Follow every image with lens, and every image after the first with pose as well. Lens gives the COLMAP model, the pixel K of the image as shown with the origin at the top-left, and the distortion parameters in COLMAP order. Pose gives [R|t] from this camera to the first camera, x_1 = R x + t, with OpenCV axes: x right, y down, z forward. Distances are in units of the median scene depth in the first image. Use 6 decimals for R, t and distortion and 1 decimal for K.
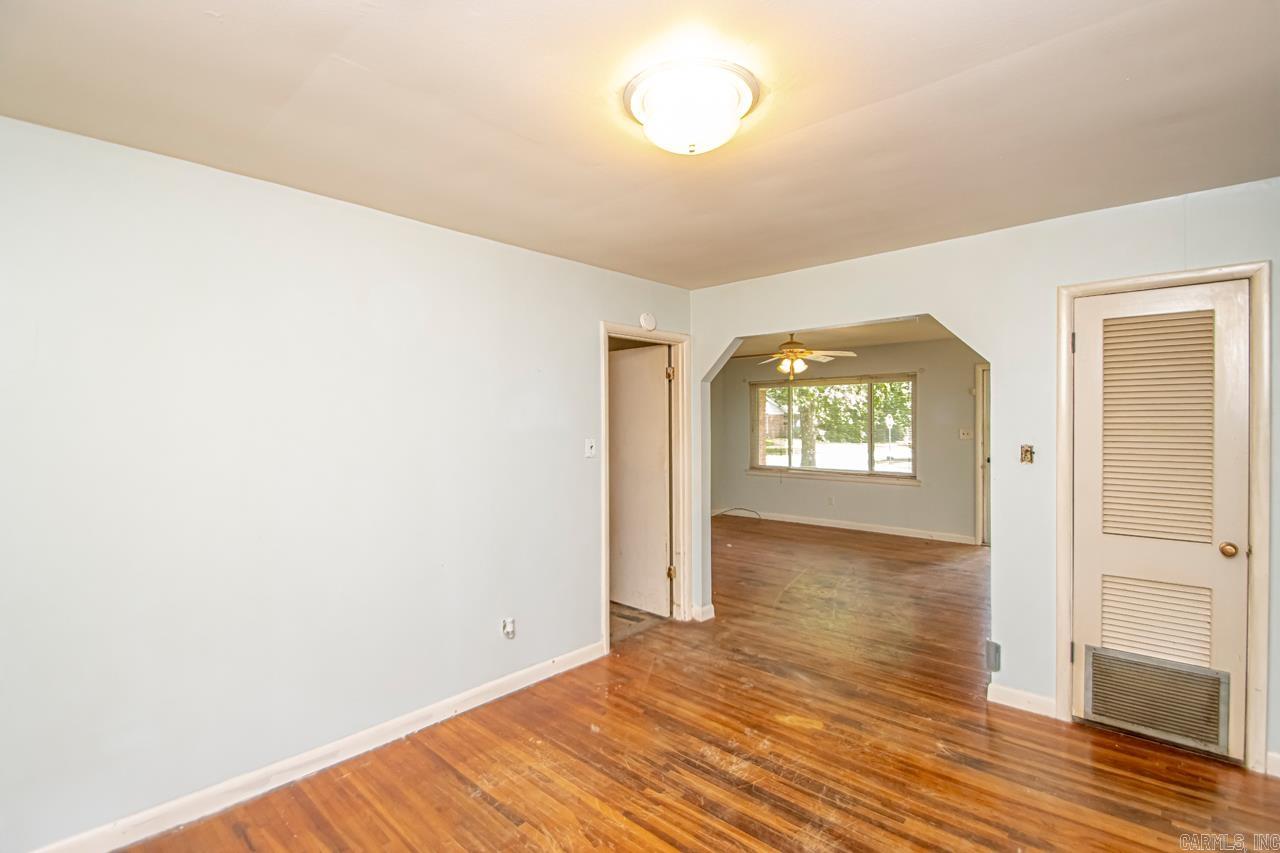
lens RADIAL K [[586.8, 0, 639.9], [0, 586.8, 424.9], [0, 0, 1]] dist [-0.020749, -0.005199]
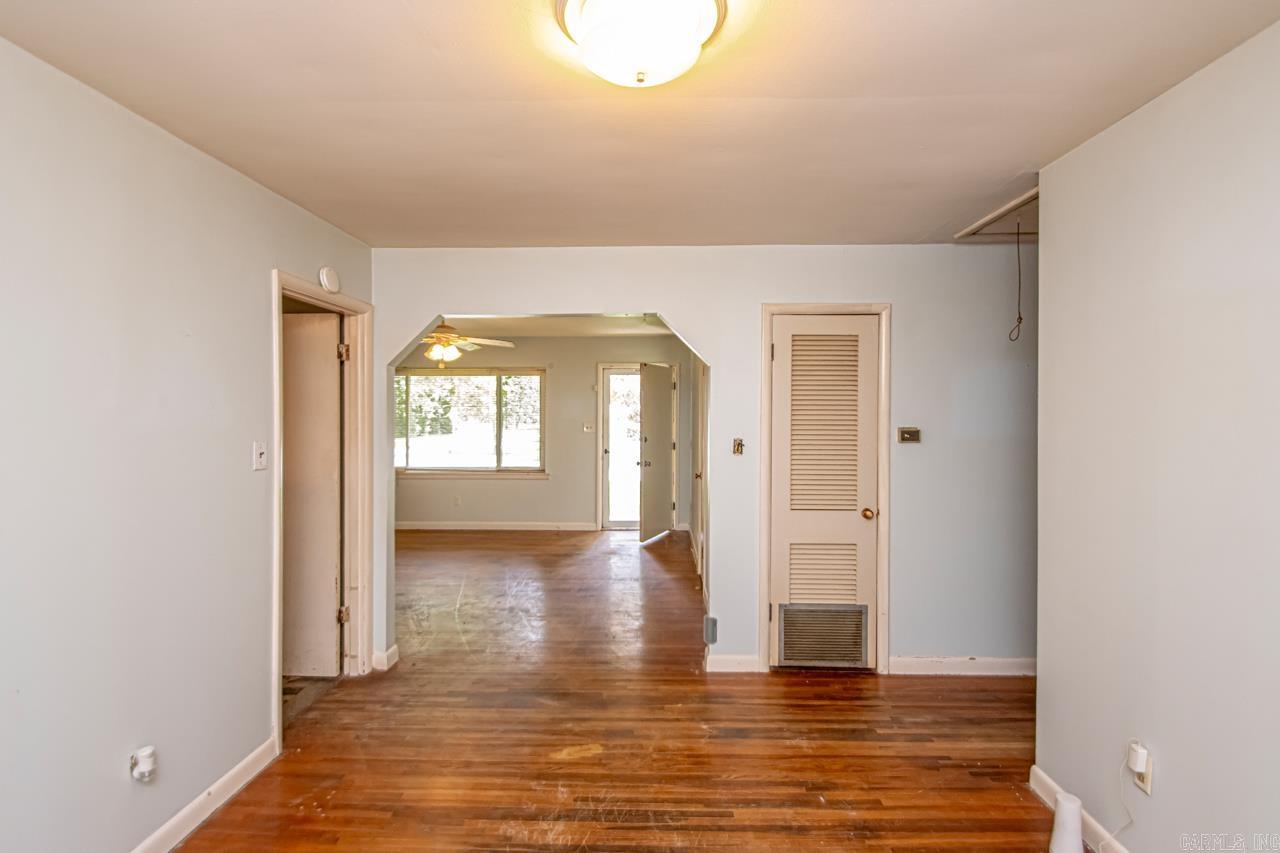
lens RADIAL K [[614.6, 0, 647.9], [0, 614.6, 415.6], [0, 0, 1]] dist [-0.002178, -0.006432]
pose [[0.743613, 0.003718, 0.668600, -0.273715], [-0.001450, 0.999991, -0.003948, -0.005101], [-0.668609, 0.001967, 0.743611, 0.218420]]
